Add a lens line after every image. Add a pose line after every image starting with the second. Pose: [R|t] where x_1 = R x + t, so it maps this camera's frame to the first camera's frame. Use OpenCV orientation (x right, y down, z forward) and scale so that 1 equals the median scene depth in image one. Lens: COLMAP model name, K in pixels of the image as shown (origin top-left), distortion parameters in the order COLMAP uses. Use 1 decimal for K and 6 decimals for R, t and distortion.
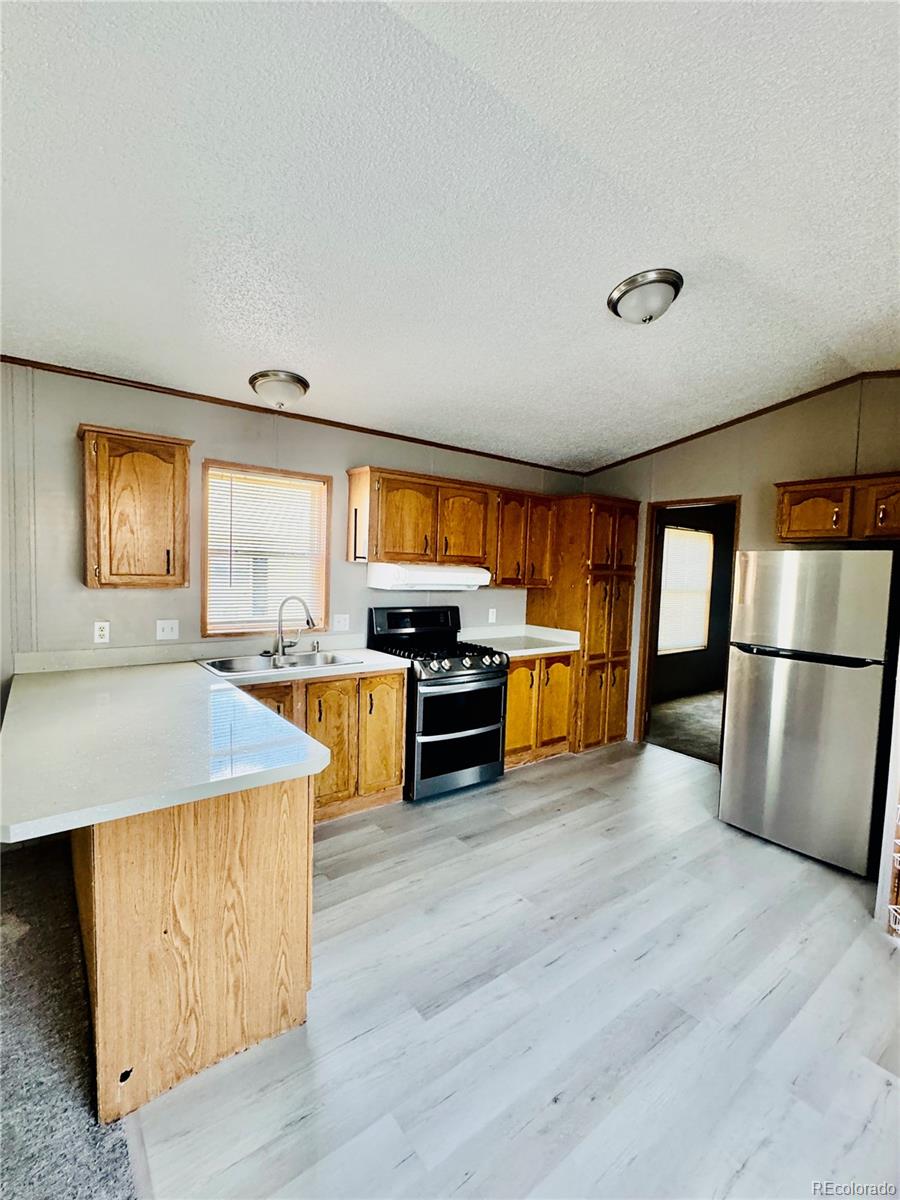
lens RADIAL K [[532.9, 0, 454.0], [0, 532.9, 602.3], [0, 0, 1]] dist [0.003028, -0.000074]
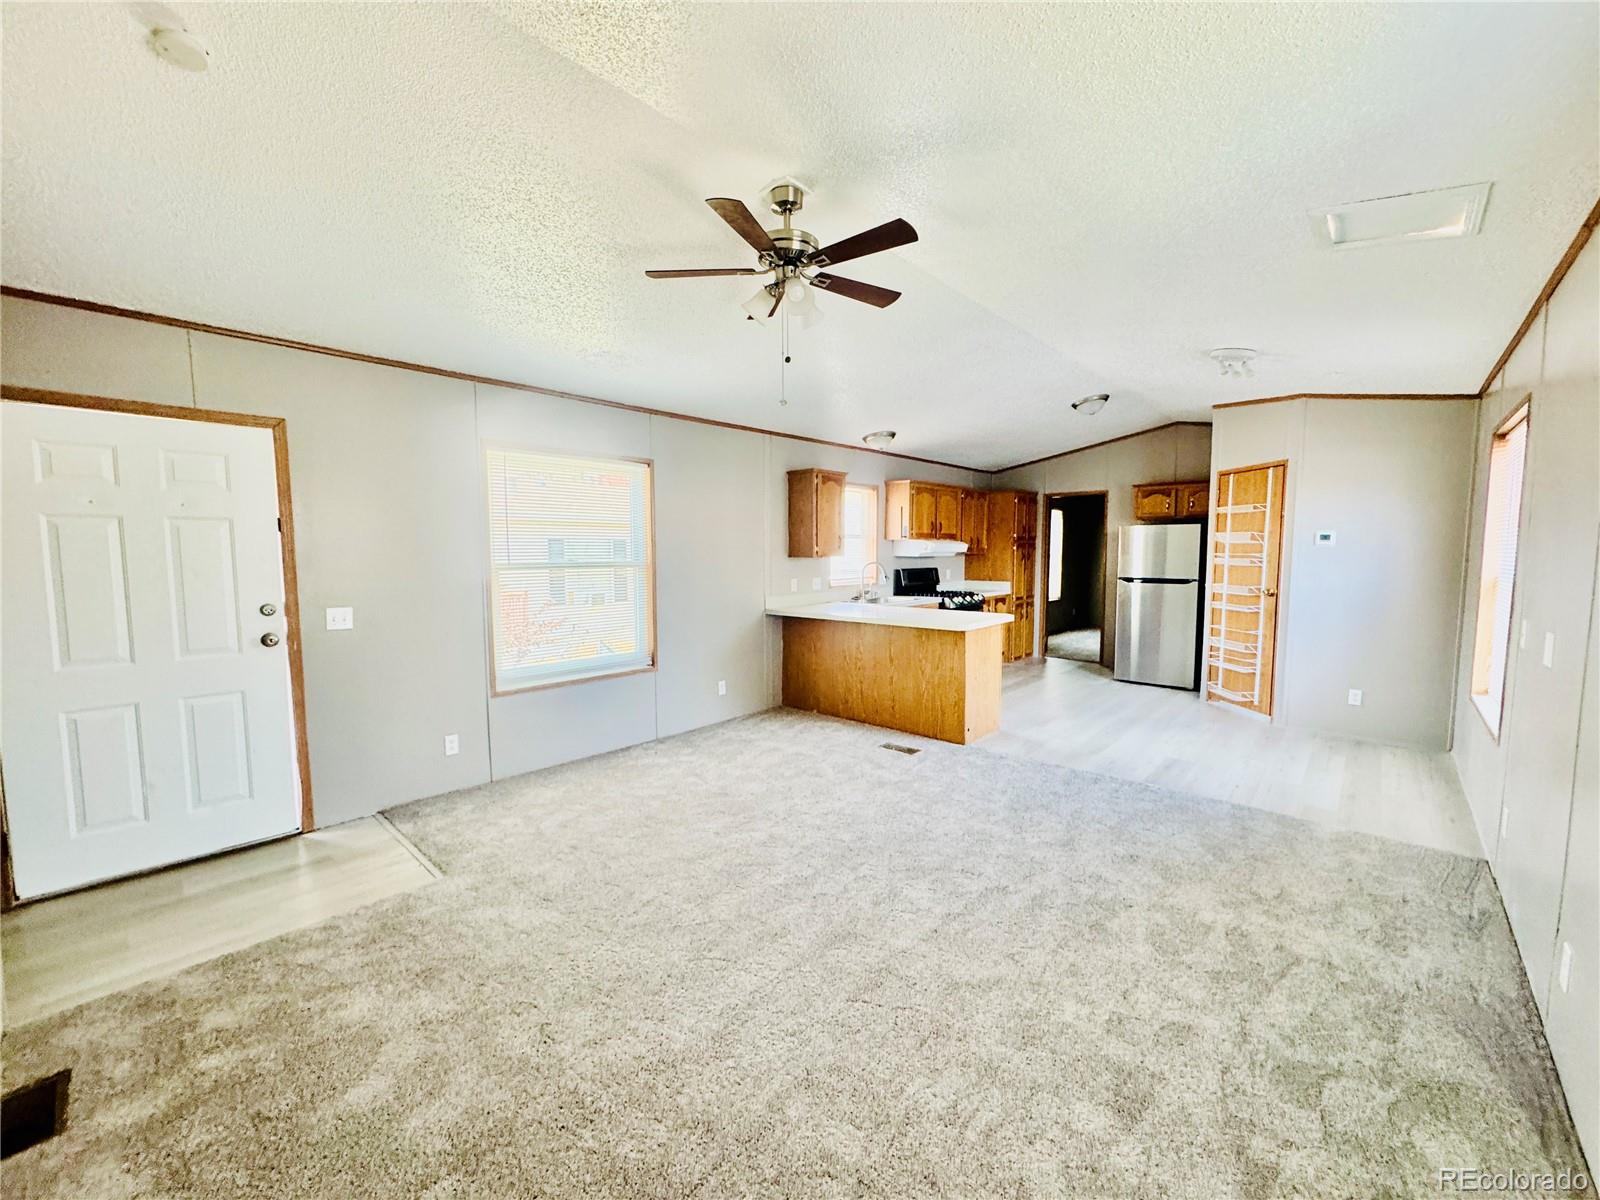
lens RADIAL K [[641.2, 0, 796.3], [0, 641.2, 596.8], [0, 0, 1]] dist [-0.002668, -0.000371]
pose [[0.984337, -0.048821, 0.169403, -0.753456], [0.047171, 0.998792, 0.013749, 0.050935], [-0.169869, -0.005543, 0.985451, -0.768923]]
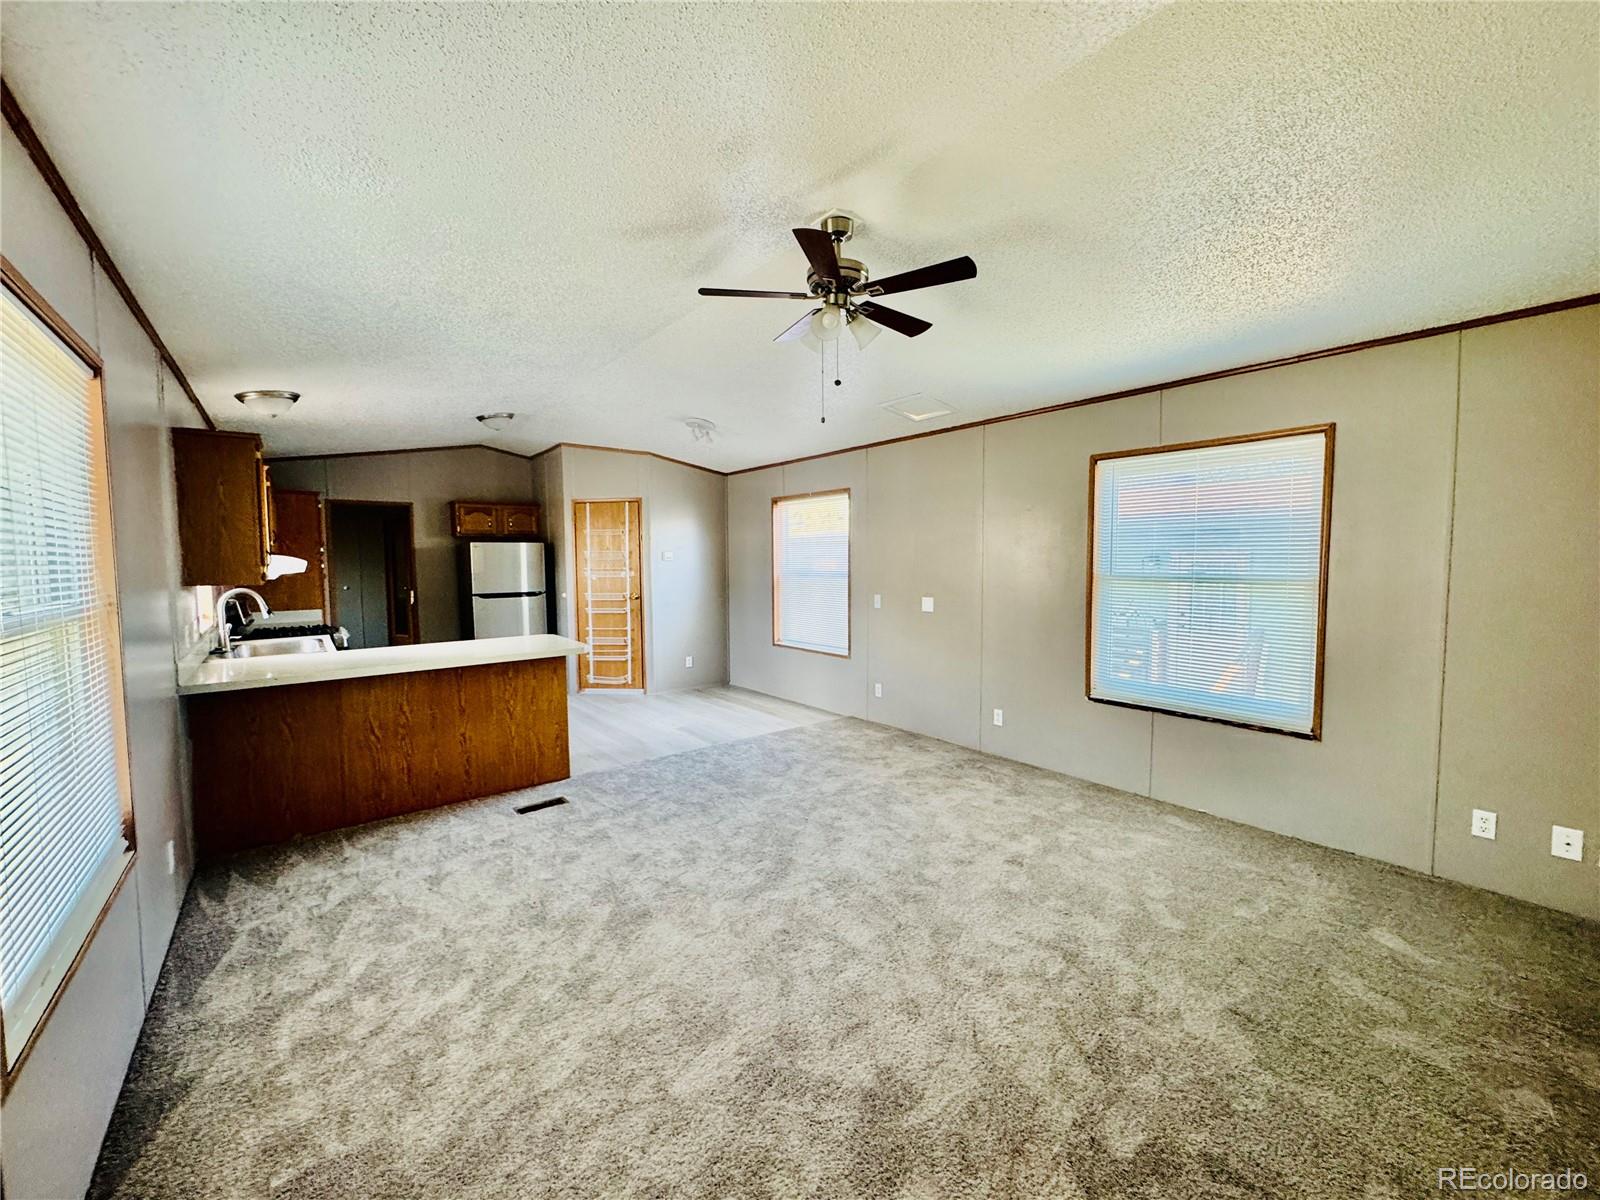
lens RADIAL K [[641.2, 0, 802.3], [0, 641.2, 602.0], [0, 0, 1]] dist [-0.002668, -0.000371]
pose [[-0.010840, -0.101547, 0.994772, -1.332783], [0.077069, 0.991786, 0.102082, -0.025105], [-0.996967, 0.077772, -0.002925, -0.064638]]
